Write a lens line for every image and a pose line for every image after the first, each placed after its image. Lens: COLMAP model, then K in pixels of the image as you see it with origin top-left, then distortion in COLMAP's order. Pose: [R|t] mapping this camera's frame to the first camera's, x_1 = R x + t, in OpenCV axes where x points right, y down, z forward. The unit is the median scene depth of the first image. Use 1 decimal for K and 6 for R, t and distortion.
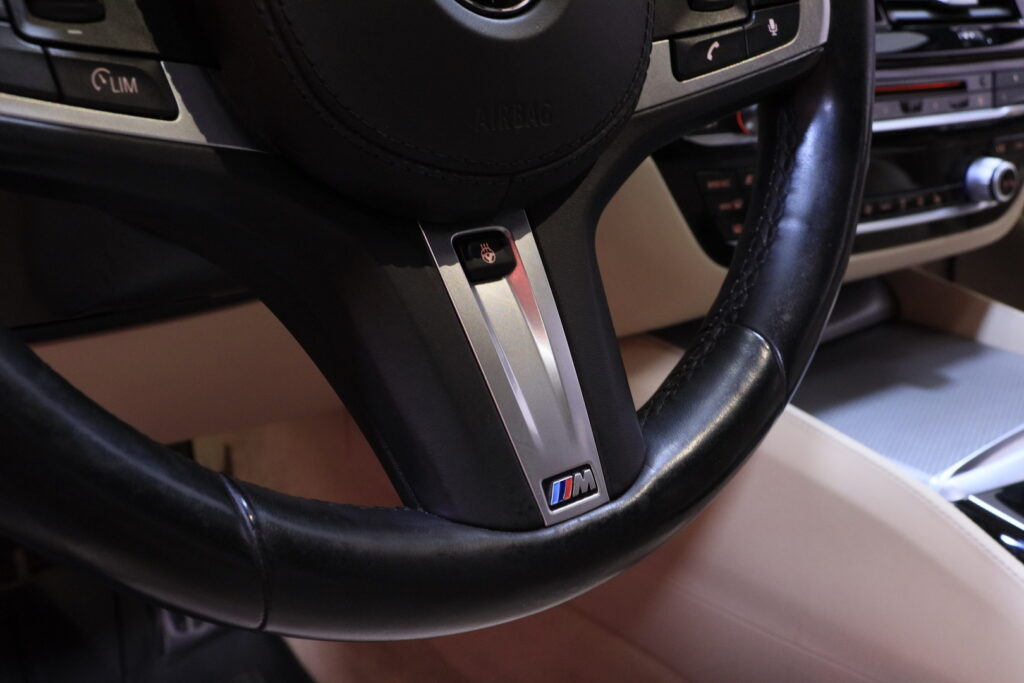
lens RADIAL K [[1105.6, 0, 510.9], [0, 1105.6, 348.3], [0, 0, 1]] dist [0.014437, 0.000000]
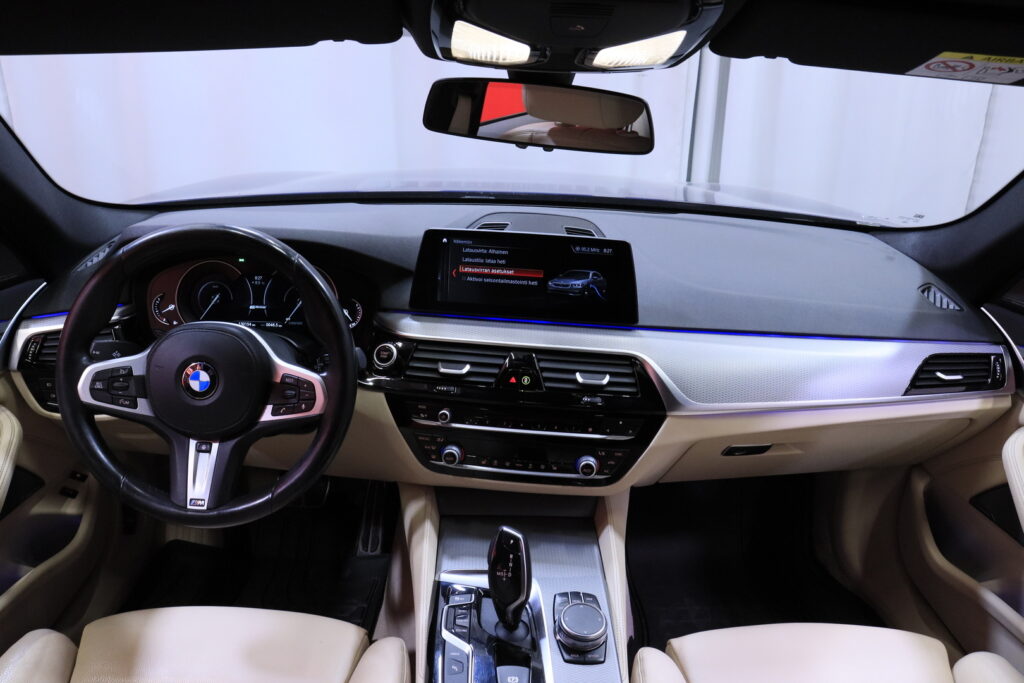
lens RADIAL K [[828.8, 0, 506.7], [0, 828.8, 343.8], [0, 0, 1]] dist [-0.164940, 0.126748]
pose [[0.769926, 0.201138, -0.605604, 2.707971], [-0.246083, 0.969207, 0.009047, -0.789511], [0.588776, 0.142063, 0.795714, -0.884654]]
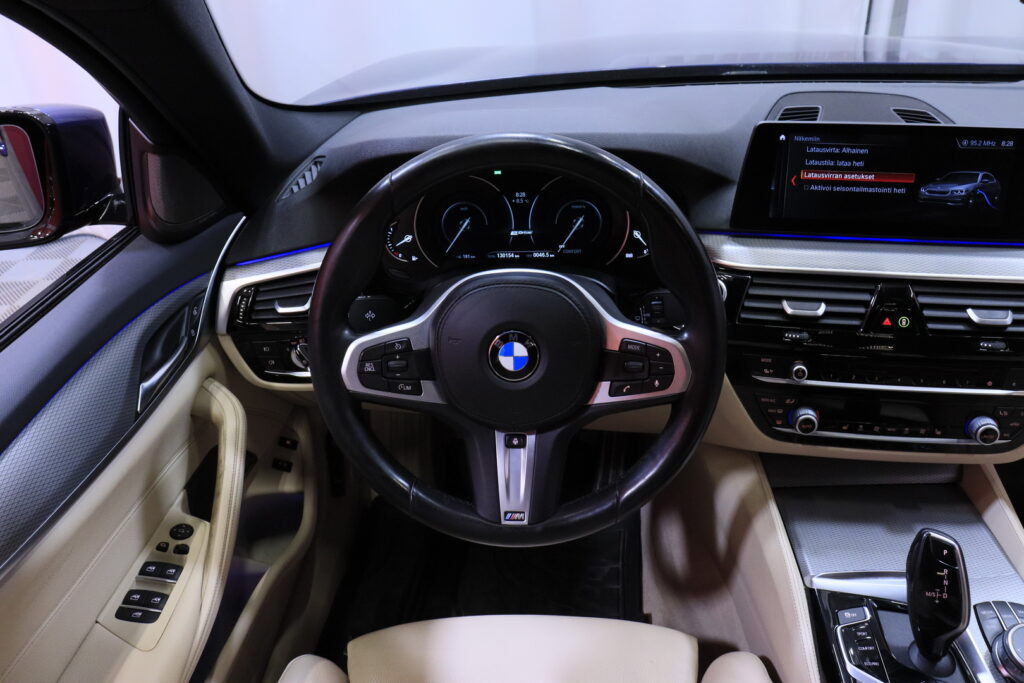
lens RADIAL K [[828.8, 0, 516.1], [0, 828.8, 341.8], [0, 0, 1]] dist [-0.164940, 0.126748]
pose [[0.725602, 0.265407, -0.634870, 1.417959], [-0.195655, 0.964118, 0.179431, -0.786364], [0.659712, -0.005980, 0.751495, -0.806886]]
